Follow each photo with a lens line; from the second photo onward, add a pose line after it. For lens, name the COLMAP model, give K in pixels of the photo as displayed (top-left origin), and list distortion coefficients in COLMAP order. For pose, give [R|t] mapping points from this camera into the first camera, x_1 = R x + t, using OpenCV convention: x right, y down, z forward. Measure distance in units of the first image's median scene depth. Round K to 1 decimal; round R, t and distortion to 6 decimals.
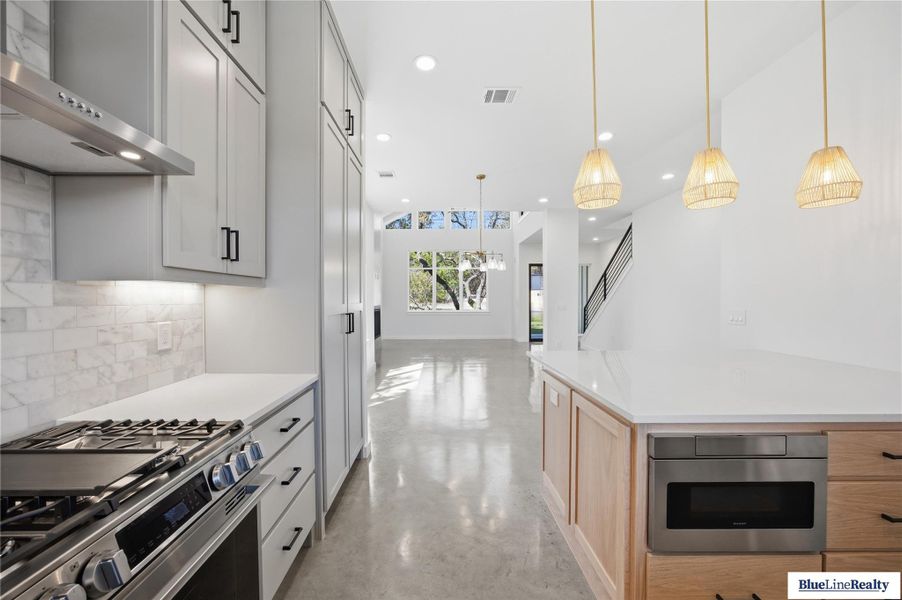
lens RADIAL K [[362.8, 0, 448.7], [0, 362.8, 304.4], [0, 0, 1]] dist [0.000349, 0.000133]
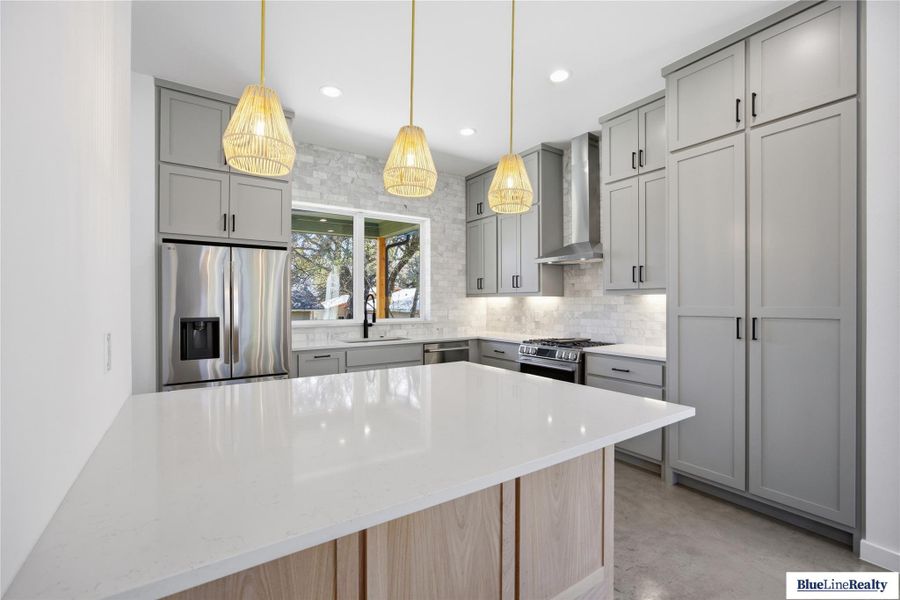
lens RADIAL K [[404.3, 0, 450.0], [0, 404.3, 300.0], [0, 0, 1]] dist [0.013149, 0.000068]
pose [[-0.842085, 0.000490, -0.539345, 1.447902], [-0.004919, 0.999951, 0.008590, -0.040476], [0.539323, 0.009886, -0.842041, 2.335100]]
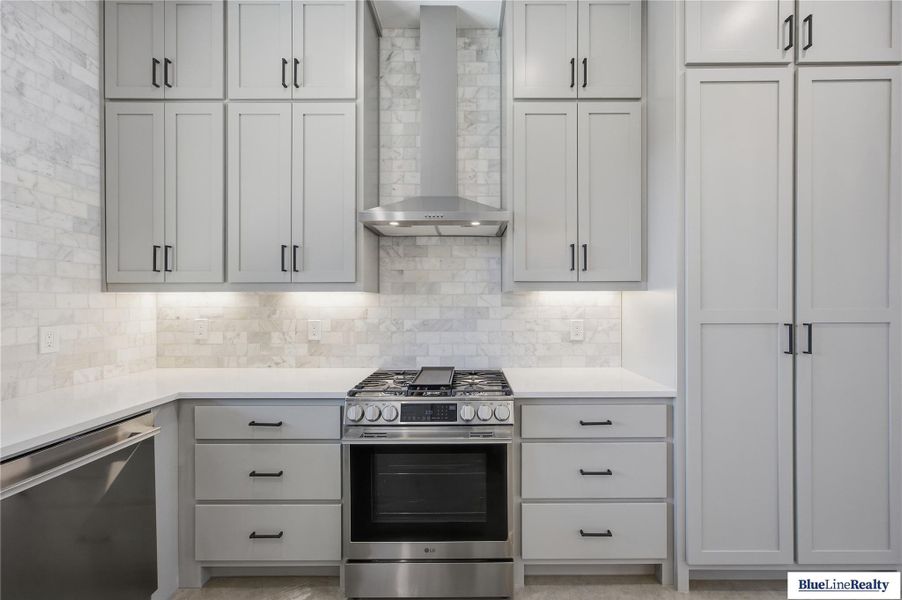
lens RADIAL K [[382.9, 0, 465.6], [0, 382.9, 301.5], [0, 0, 1]] dist [-0.015617, 0.010886]
pose [[-0.014058, 0.000173, -0.999901, 0.686953], [-0.012421, 0.999923, 0.000348, -0.014965], [0.999824, 0.012425, -0.014055, 0.658204]]
